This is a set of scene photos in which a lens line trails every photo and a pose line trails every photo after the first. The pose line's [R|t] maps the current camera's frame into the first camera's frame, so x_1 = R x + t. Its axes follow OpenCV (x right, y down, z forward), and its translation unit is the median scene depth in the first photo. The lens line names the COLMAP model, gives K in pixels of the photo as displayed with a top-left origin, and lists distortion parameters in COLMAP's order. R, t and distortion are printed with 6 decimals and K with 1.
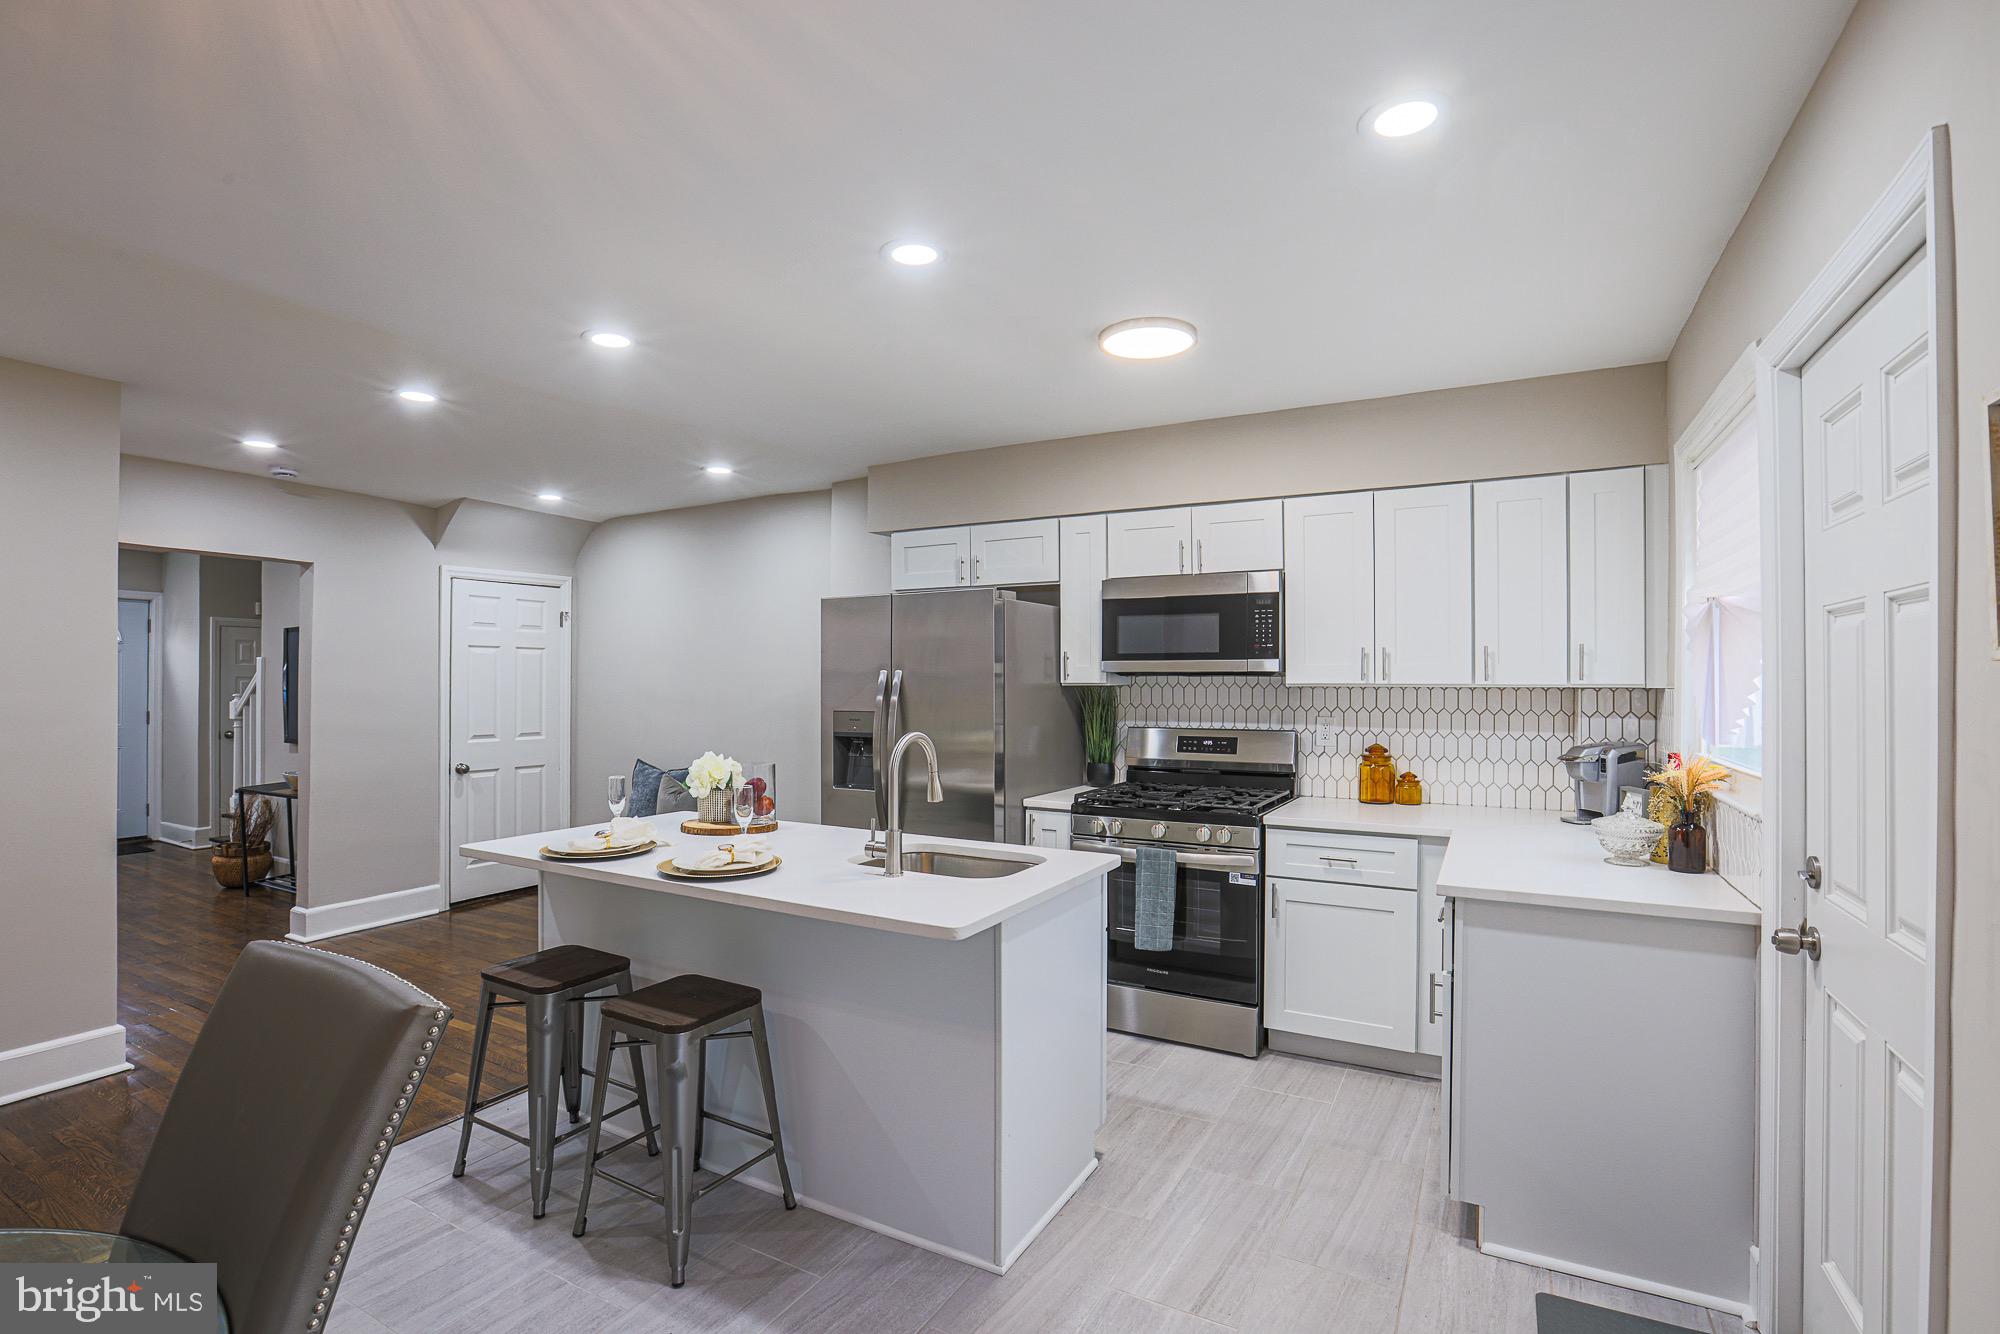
lens RADIAL K [[929.6, 0, 1007.4], [0, 929.6, 677.0], [0, 0, 1]] dist [-0.053656, 0.014445]
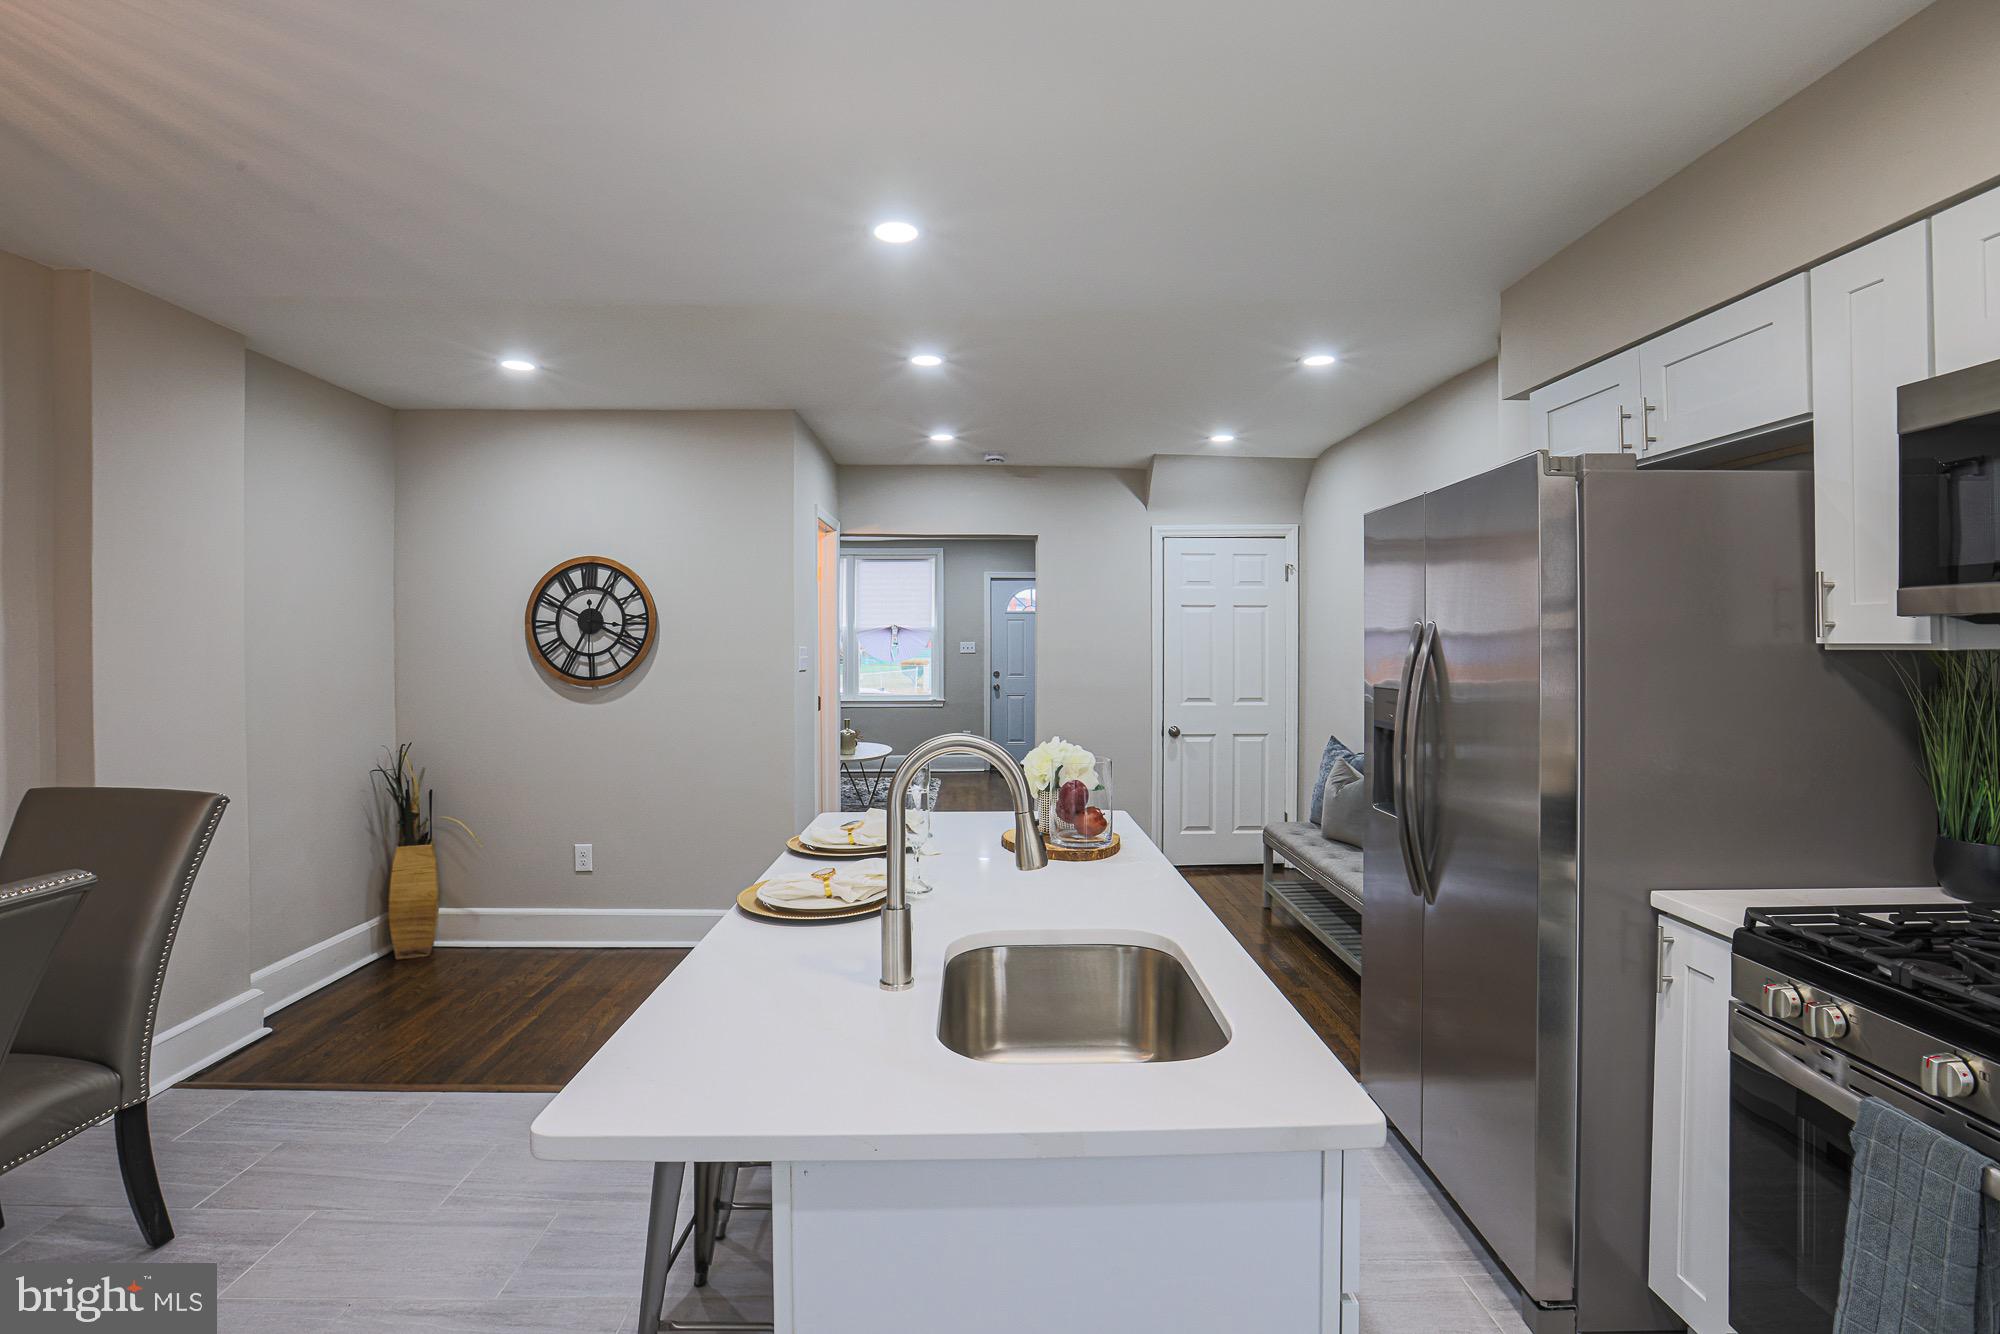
lens RADIAL K [[929.6, 0, 1001.0], [0, 929.6, 636.1], [0, 0, 1]] dist [-0.053656, 0.014445]
pose [[0.495430, -0.006771, -0.868622, 0.245267], [0.005280, 0.999975, -0.004783, 0.002756], [0.868632, -0.002216, 0.495453, 0.478200]]
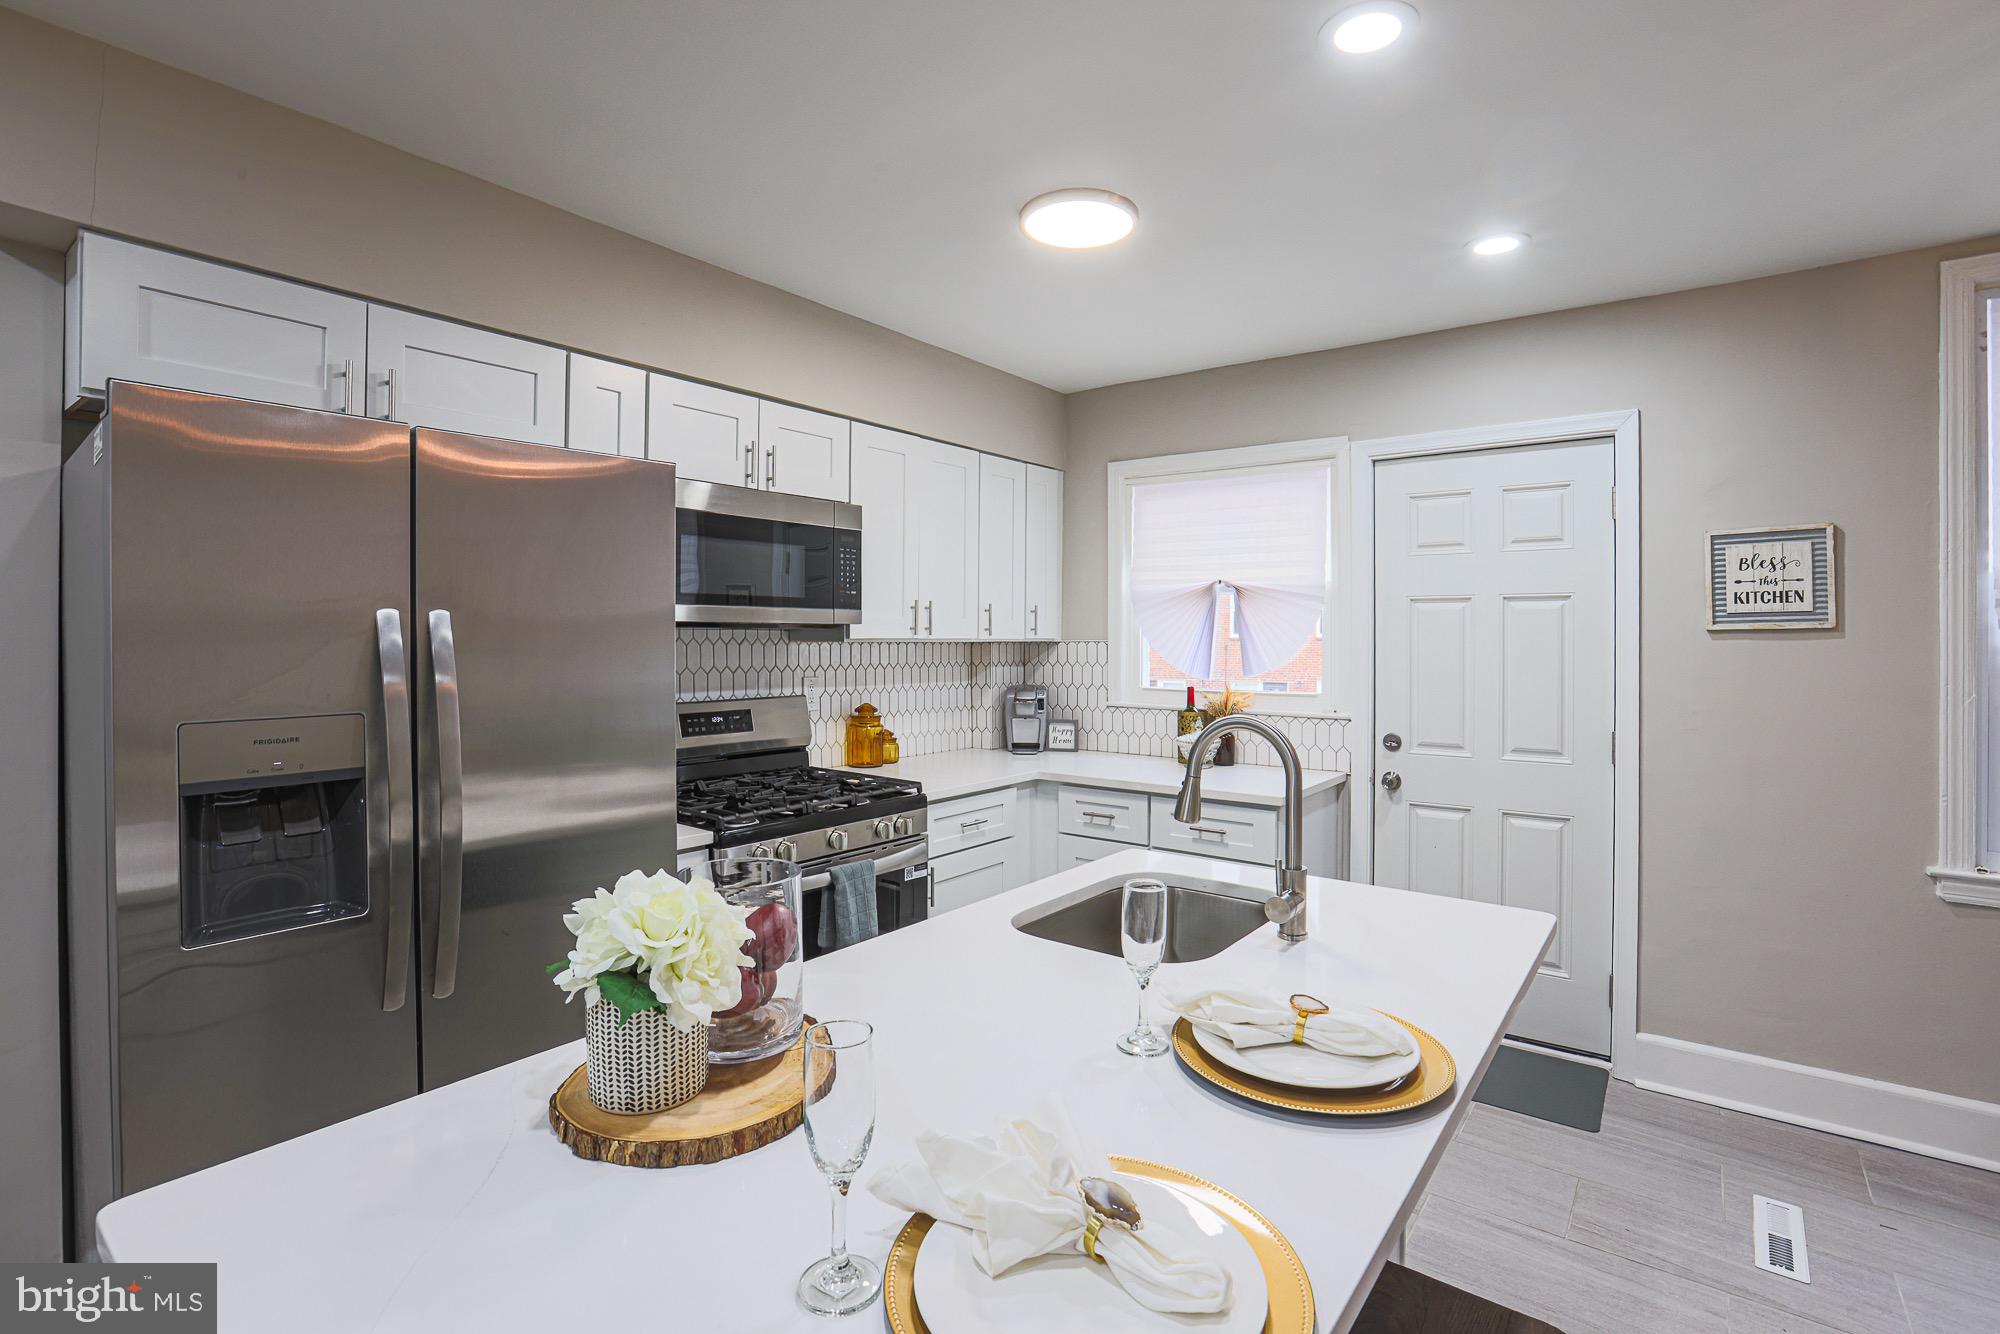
lens RADIAL K [[929.6, 0, 1008.3], [0, 929.6, 626.5], [0, 0, 1]] dist [-0.053656, 0.014445]
pose [[0.152112, 0.010523, 0.988307, -0.480719], [-0.005618, 0.999936, -0.009782, 0.003097], [-0.988347, -0.004064, 0.152161, 0.672531]]
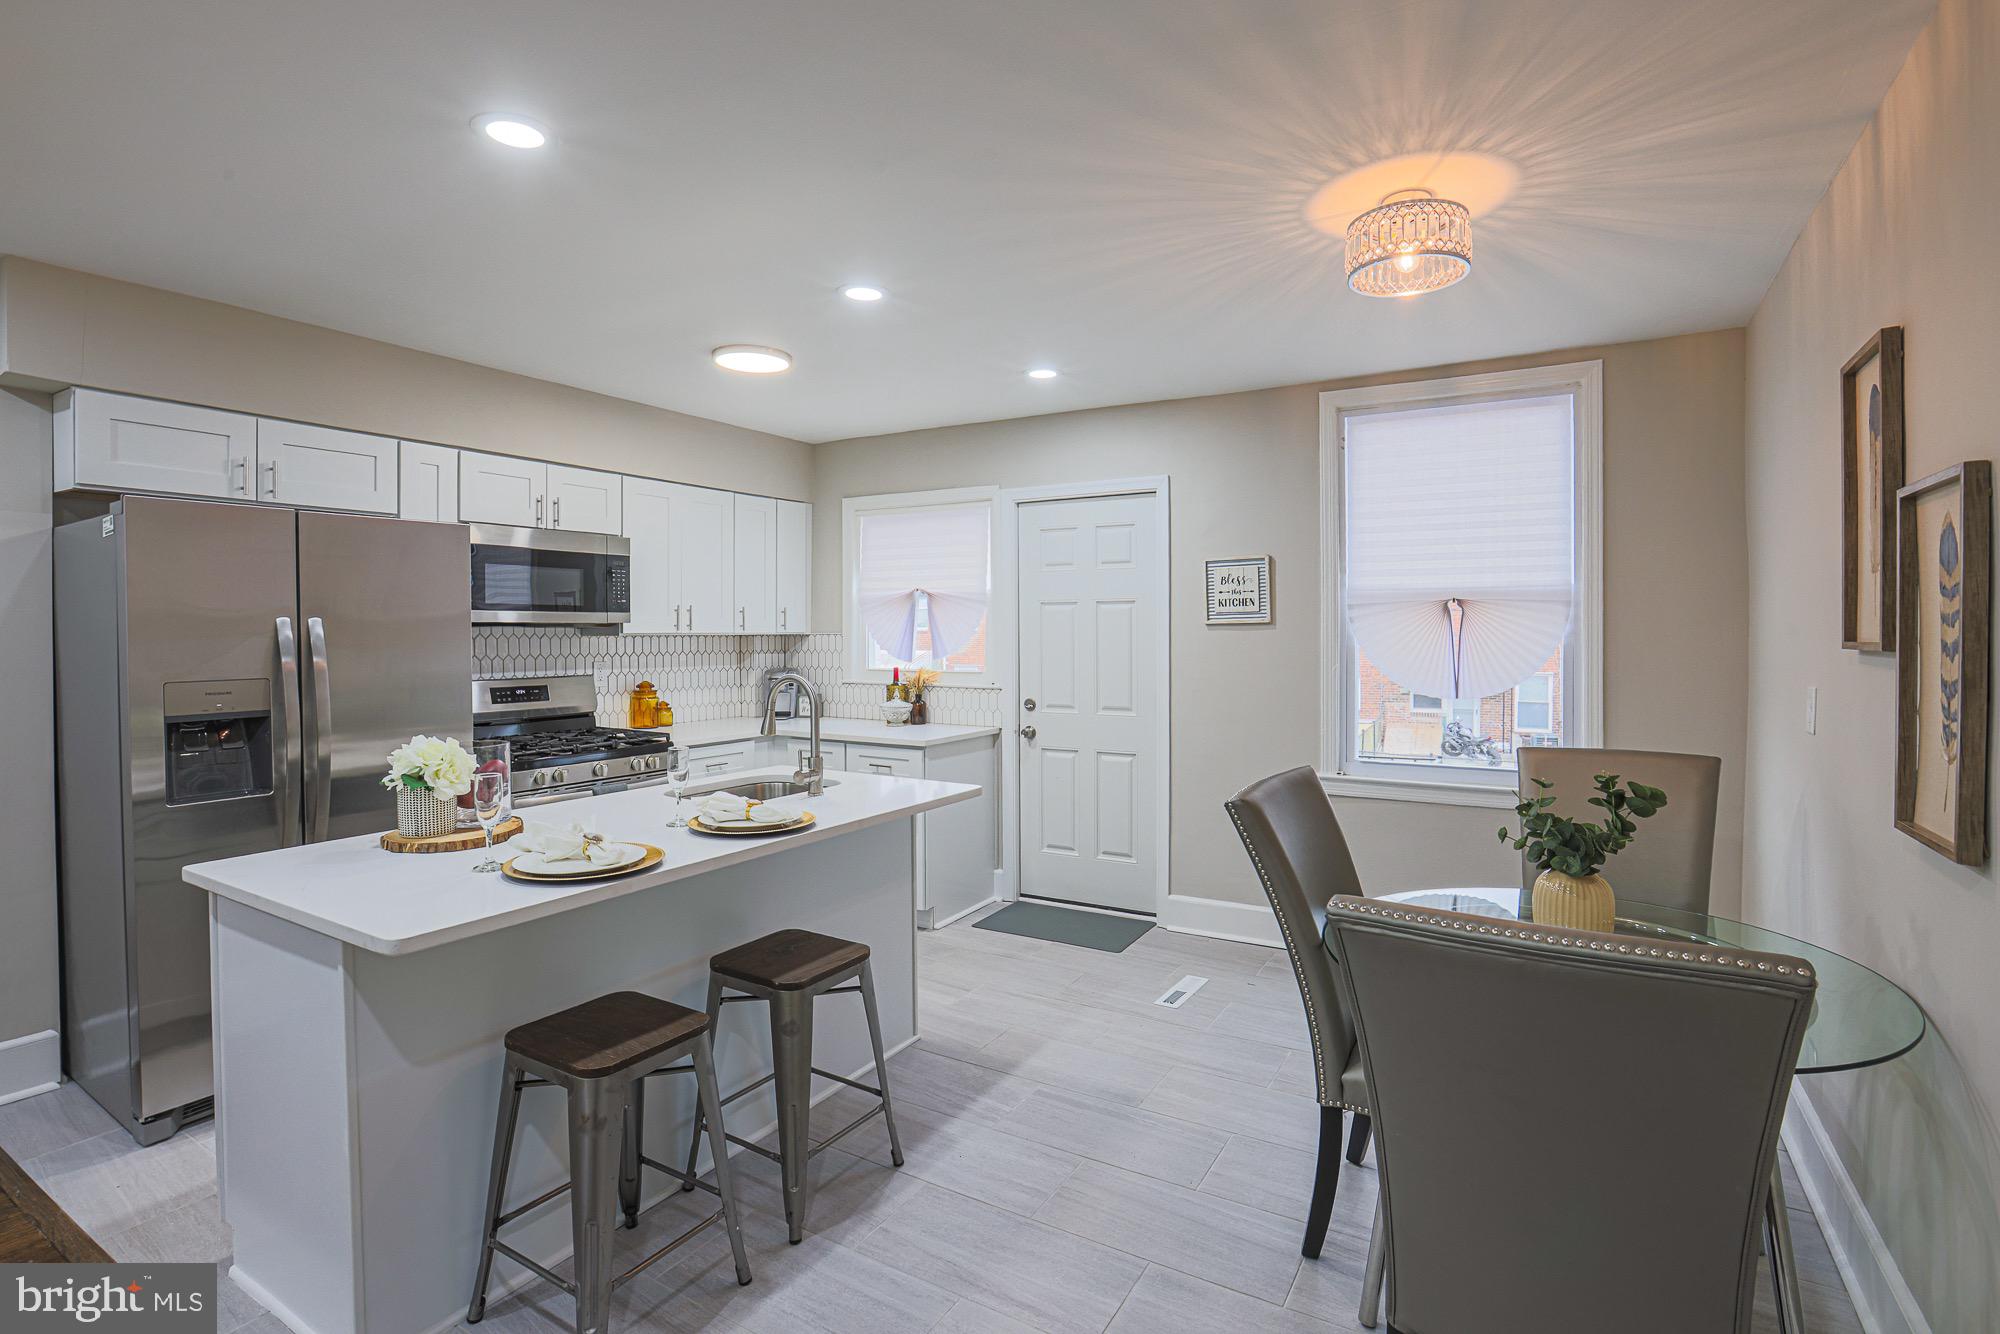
lens RADIAL K [[929.6, 0, 1018.6], [0, 929.6, 639.2], [0, 0, 1]] dist [-0.053656, 0.014445]
pose [[0.024184, -0.010367, 0.999654, -0.791349], [0.000206, 0.999946, 0.010365, 0.002327], [-0.999708, -0.000045, 0.024185, 0.434954]]
